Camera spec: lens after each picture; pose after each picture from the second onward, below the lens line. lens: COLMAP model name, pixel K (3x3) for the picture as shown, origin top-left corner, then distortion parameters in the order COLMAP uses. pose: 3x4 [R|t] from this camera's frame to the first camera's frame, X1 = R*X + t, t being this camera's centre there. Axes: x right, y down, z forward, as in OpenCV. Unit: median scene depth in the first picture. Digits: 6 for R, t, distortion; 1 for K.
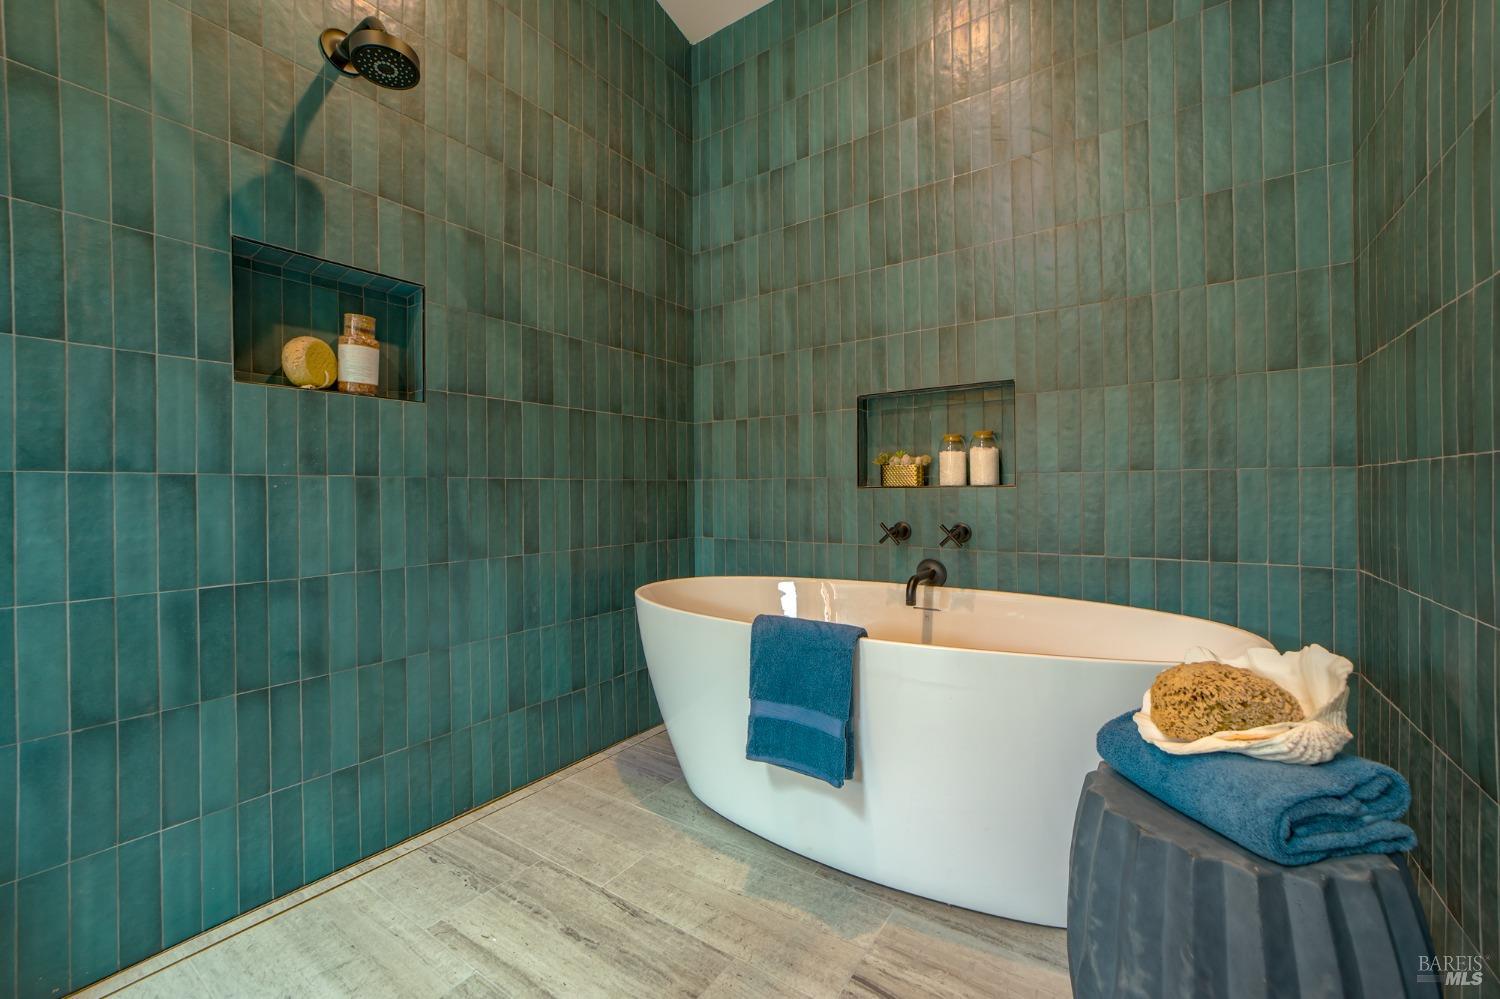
lens RADIAL K [[582.3, 0, 734.0], [0, 582.3, 495.5], [0, 0, 1]] dist [-0.009340, 0.005304]
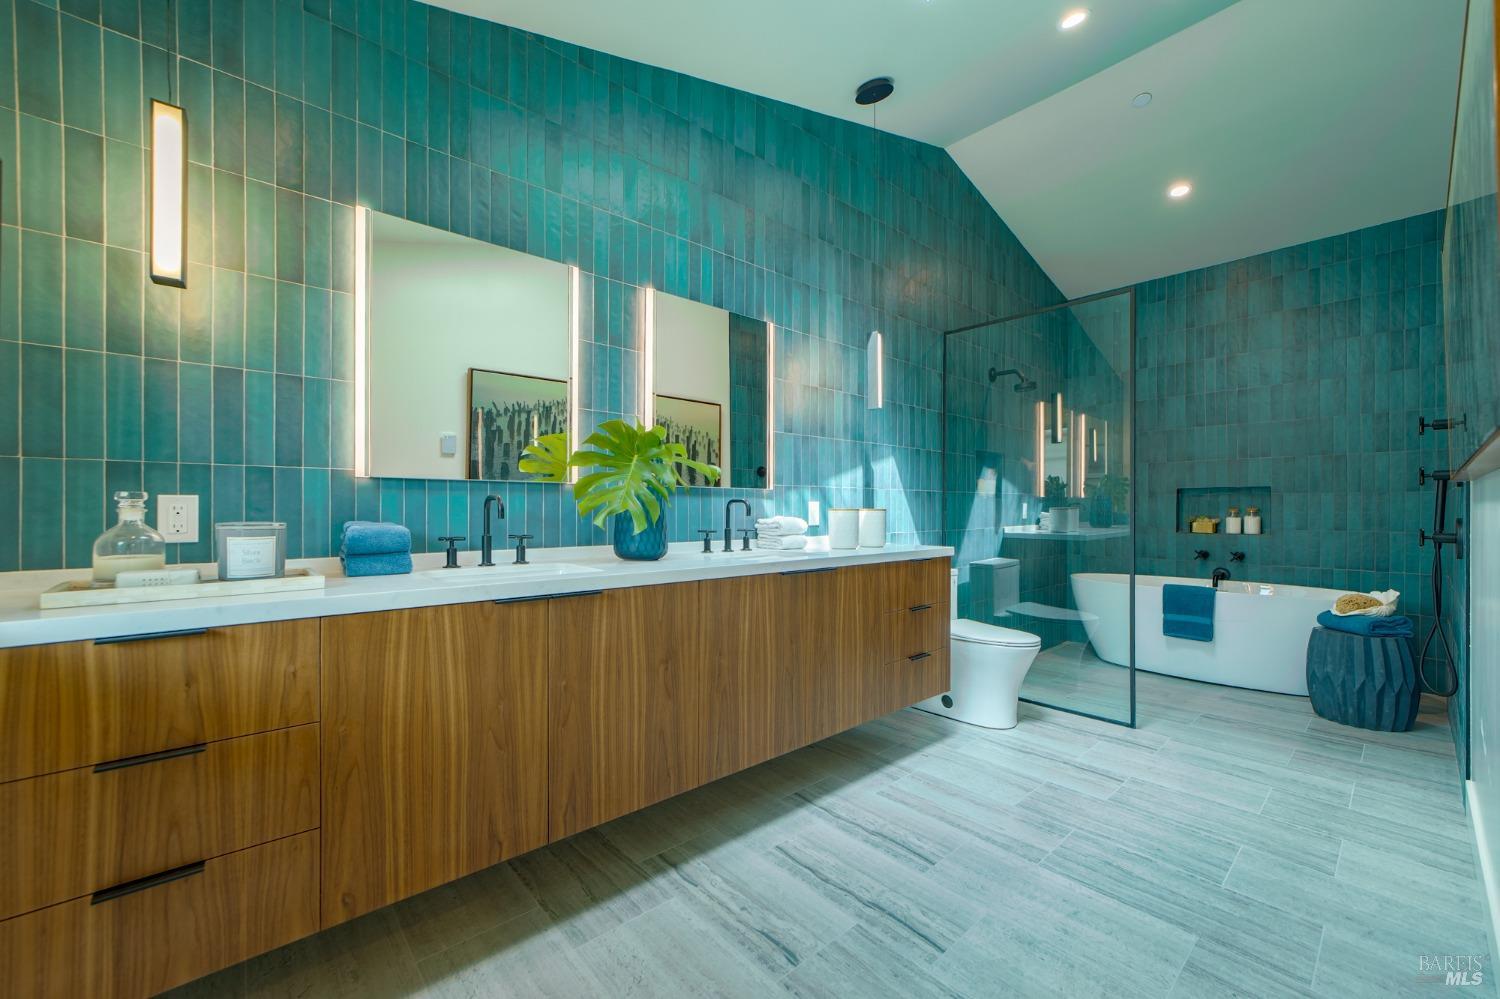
lens RADIAL K [[582.3, 0, 725.2], [0, 582.3, 511.8], [0, 0, 1]] dist [-0.009340, 0.005304]
pose [[0.974255, 0.010958, -0.225183, -1.000342], [-0.009568, 0.999928, 0.007265, -0.097792], [0.225246, -0.004924, 0.974289, -1.549214]]
